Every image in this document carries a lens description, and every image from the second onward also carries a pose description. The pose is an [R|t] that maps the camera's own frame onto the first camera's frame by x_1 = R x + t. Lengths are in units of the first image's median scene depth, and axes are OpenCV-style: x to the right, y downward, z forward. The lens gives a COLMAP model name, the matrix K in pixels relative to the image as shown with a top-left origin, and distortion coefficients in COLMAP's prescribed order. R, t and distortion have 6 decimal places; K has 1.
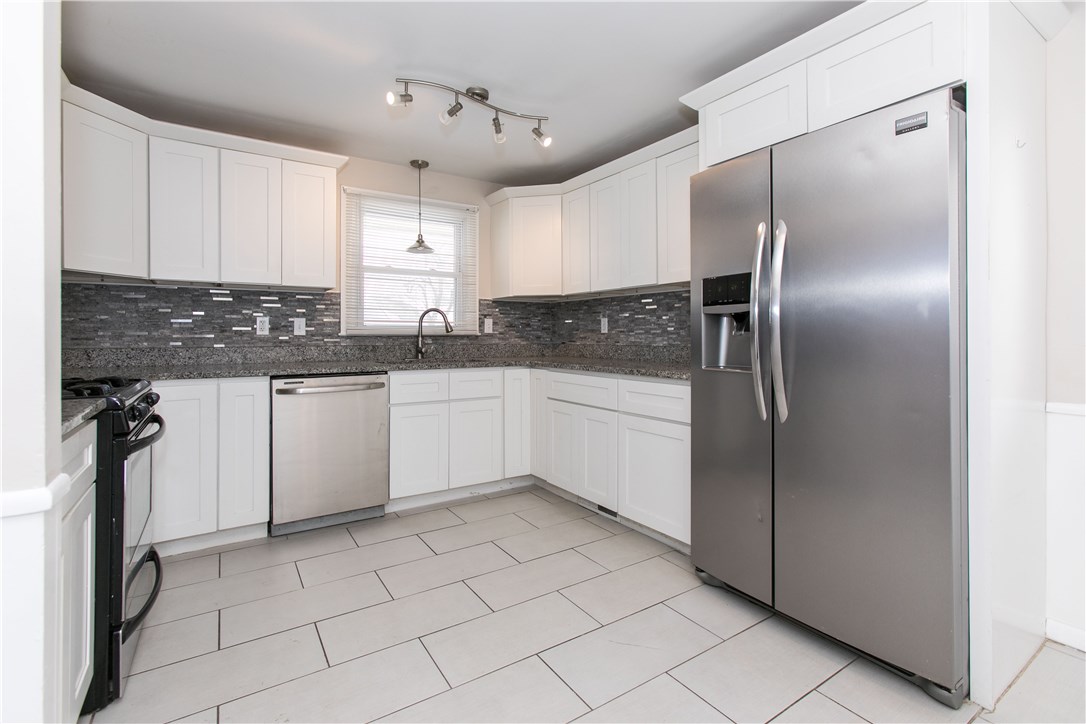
lens RADIAL K [[490.9, 0, 530.0], [0, 490.9, 333.7], [0, 0, 1]] dist [0.000421, 0.000111]
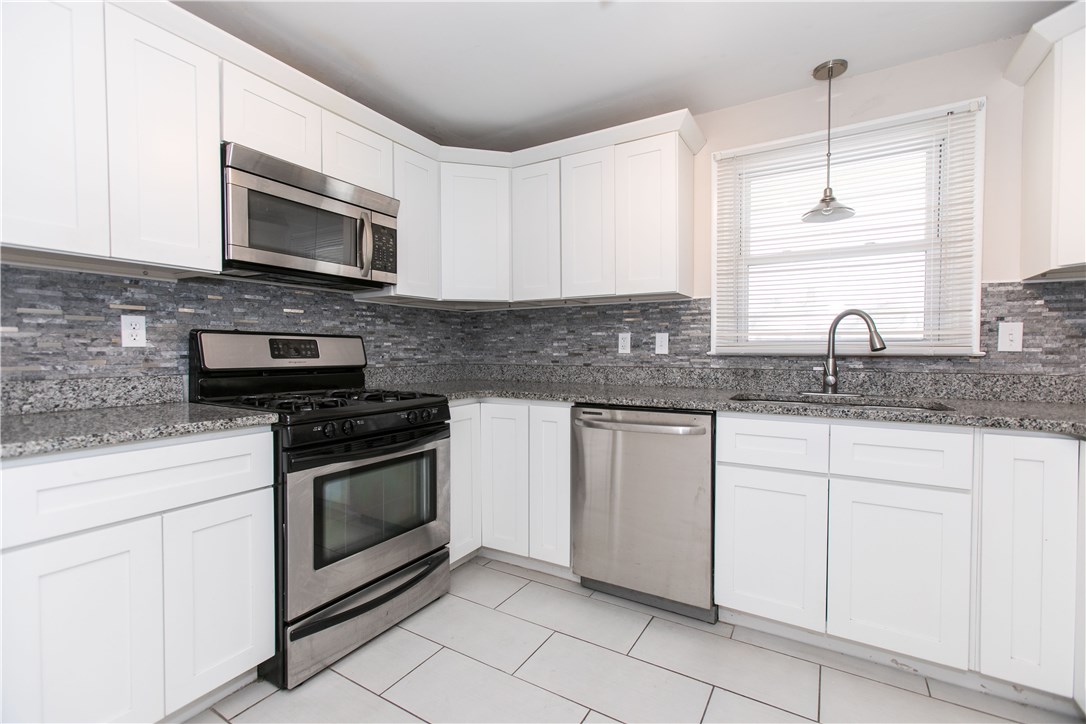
lens RADIAL K [[490.9, 0, 541.6], [0, 490.9, 361.1], [0, 0, 1]] dist [0.000421, 0.000111]
pose [[0.449756, 0.022426, -0.892870, 0.168833], [0.003989, 0.999624, 0.027117, -0.007794], [0.893142, -0.015758, 0.449498, 0.431101]]
